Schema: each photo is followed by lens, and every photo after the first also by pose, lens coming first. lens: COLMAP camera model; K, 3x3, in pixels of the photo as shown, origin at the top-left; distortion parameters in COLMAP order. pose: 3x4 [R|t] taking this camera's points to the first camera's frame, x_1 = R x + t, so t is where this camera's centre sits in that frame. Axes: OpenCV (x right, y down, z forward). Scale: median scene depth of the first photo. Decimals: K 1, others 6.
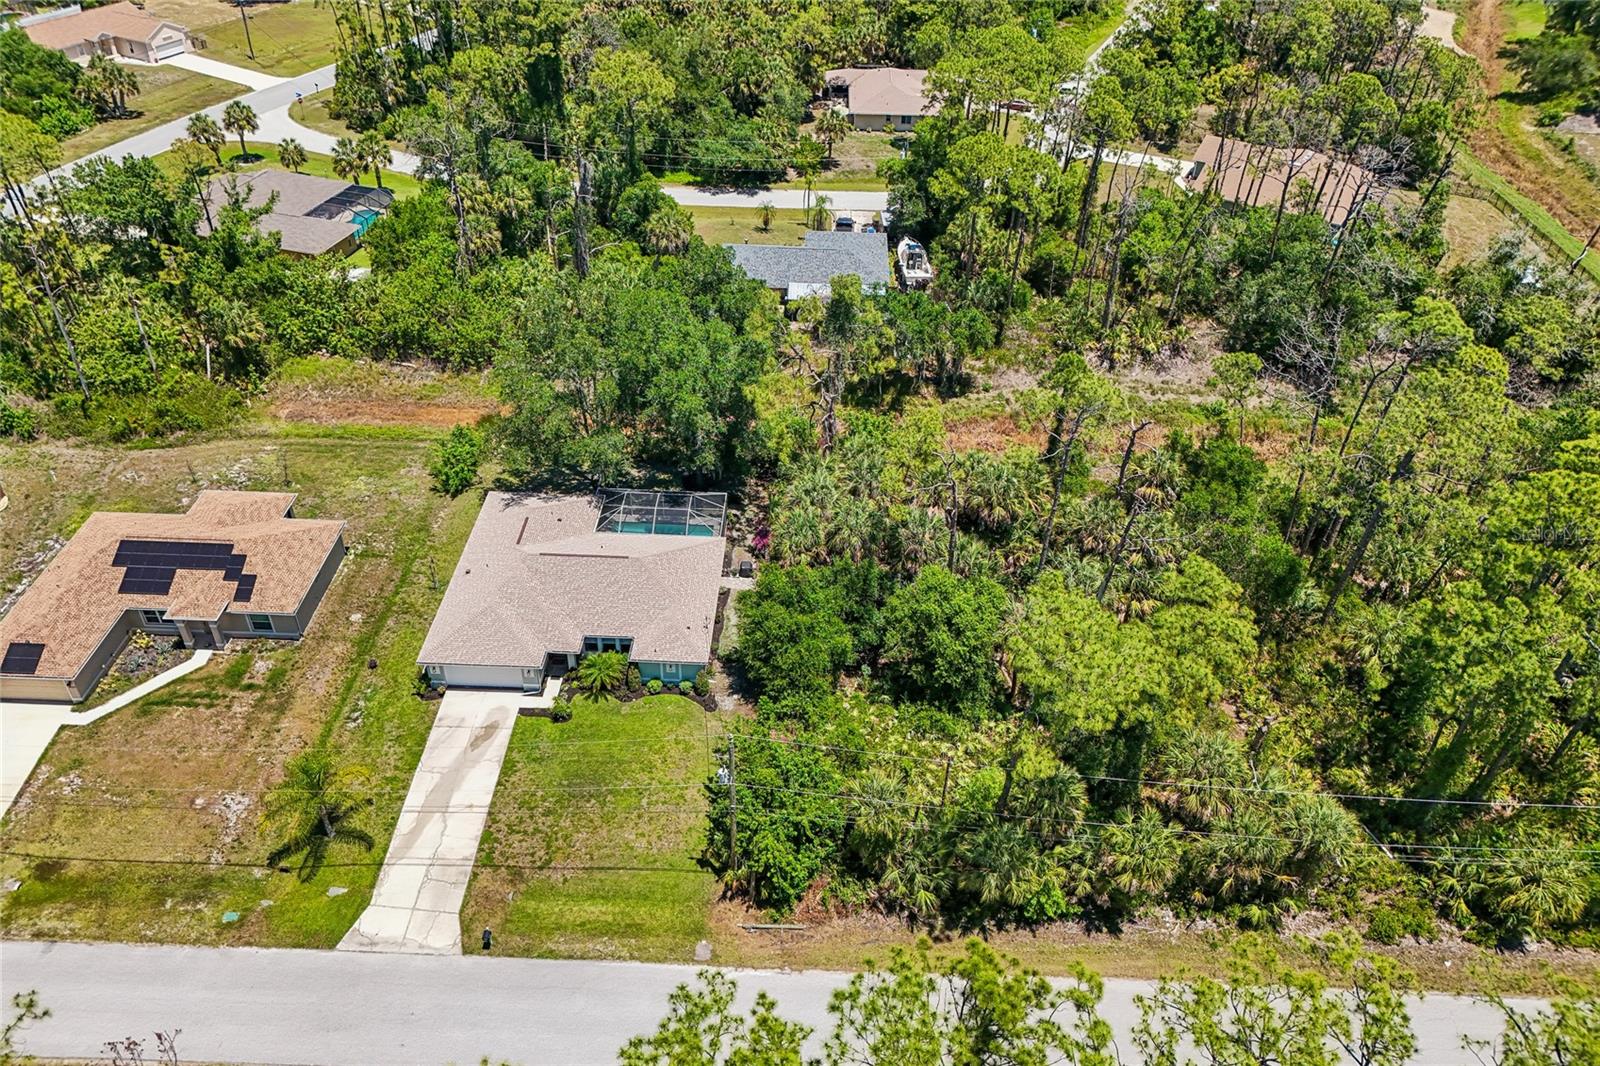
lens RADIAL K [[1187.0, 0, 800.8], [0, 1187.0, 525.6], [0, 0, 1]] dist [0.066797, -0.065596]
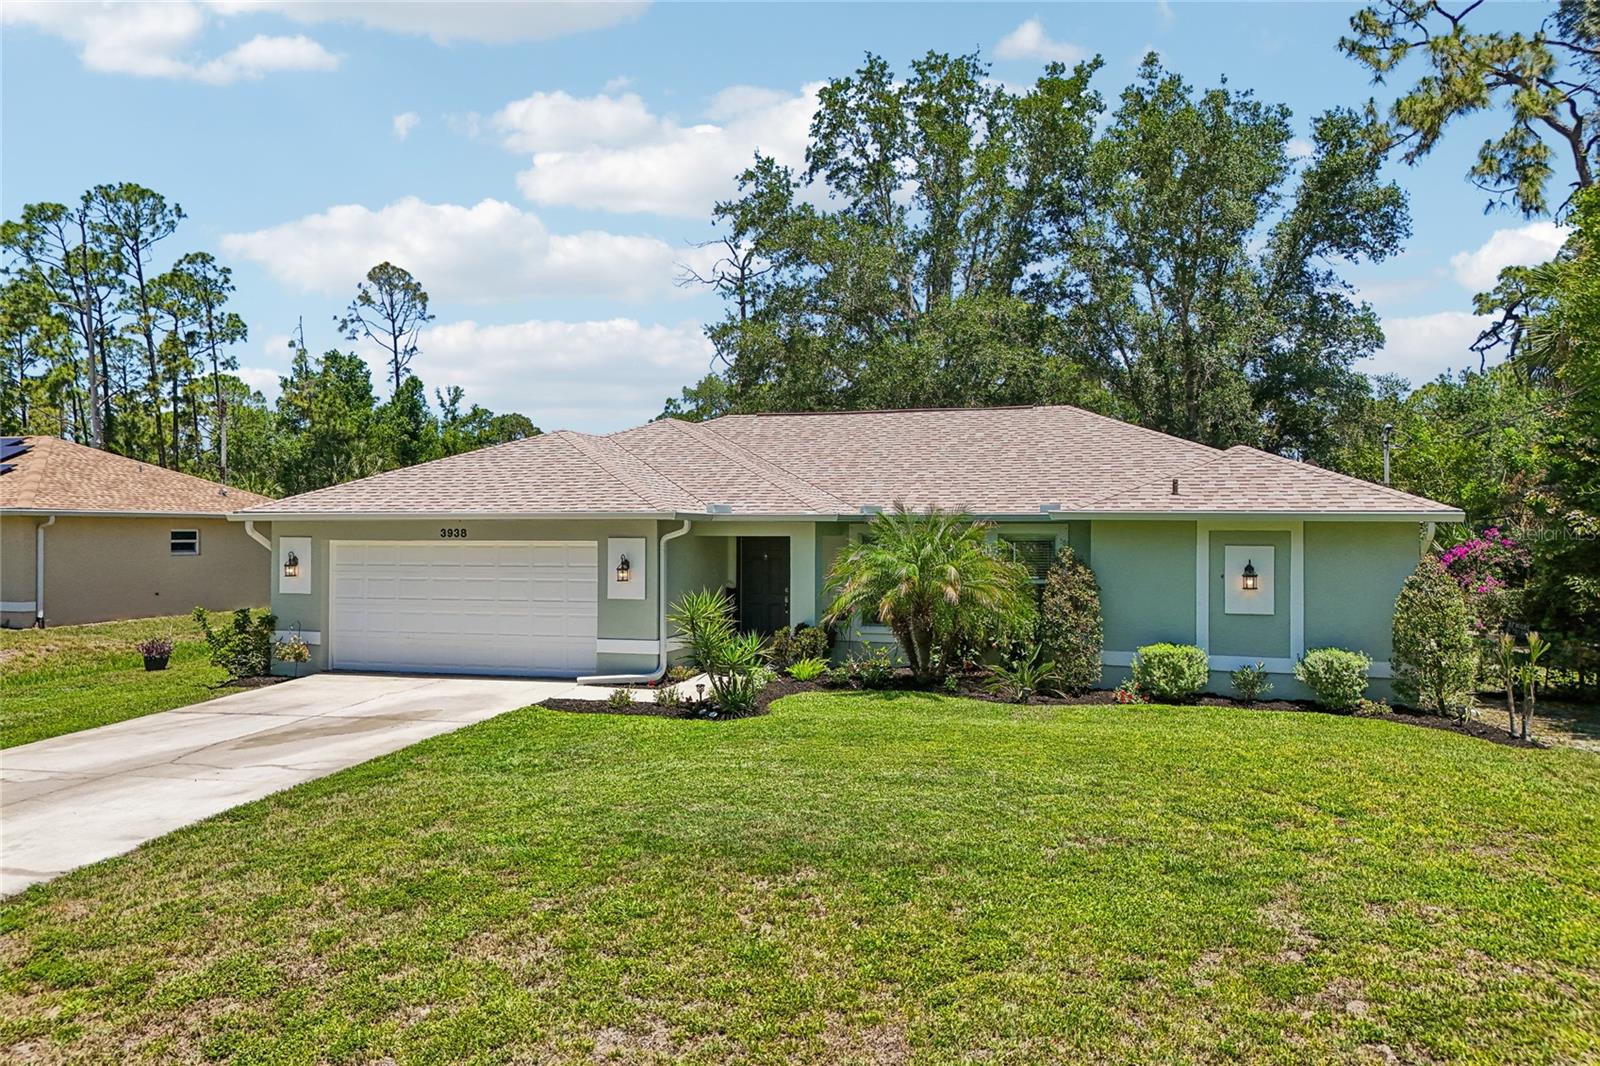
lens RADIAL K [[1187.0, 0, 800.8], [0, 1187.0, 525.6], [0, 0, 1]] dist [0.066797, -0.065596]
pose [[0.970609, -0.021740, -0.239678, -0.128448], [-0.128207, 0.796119, -0.591403, 0.235626], [0.203670, 0.604749, 0.769933, 0.766303]]
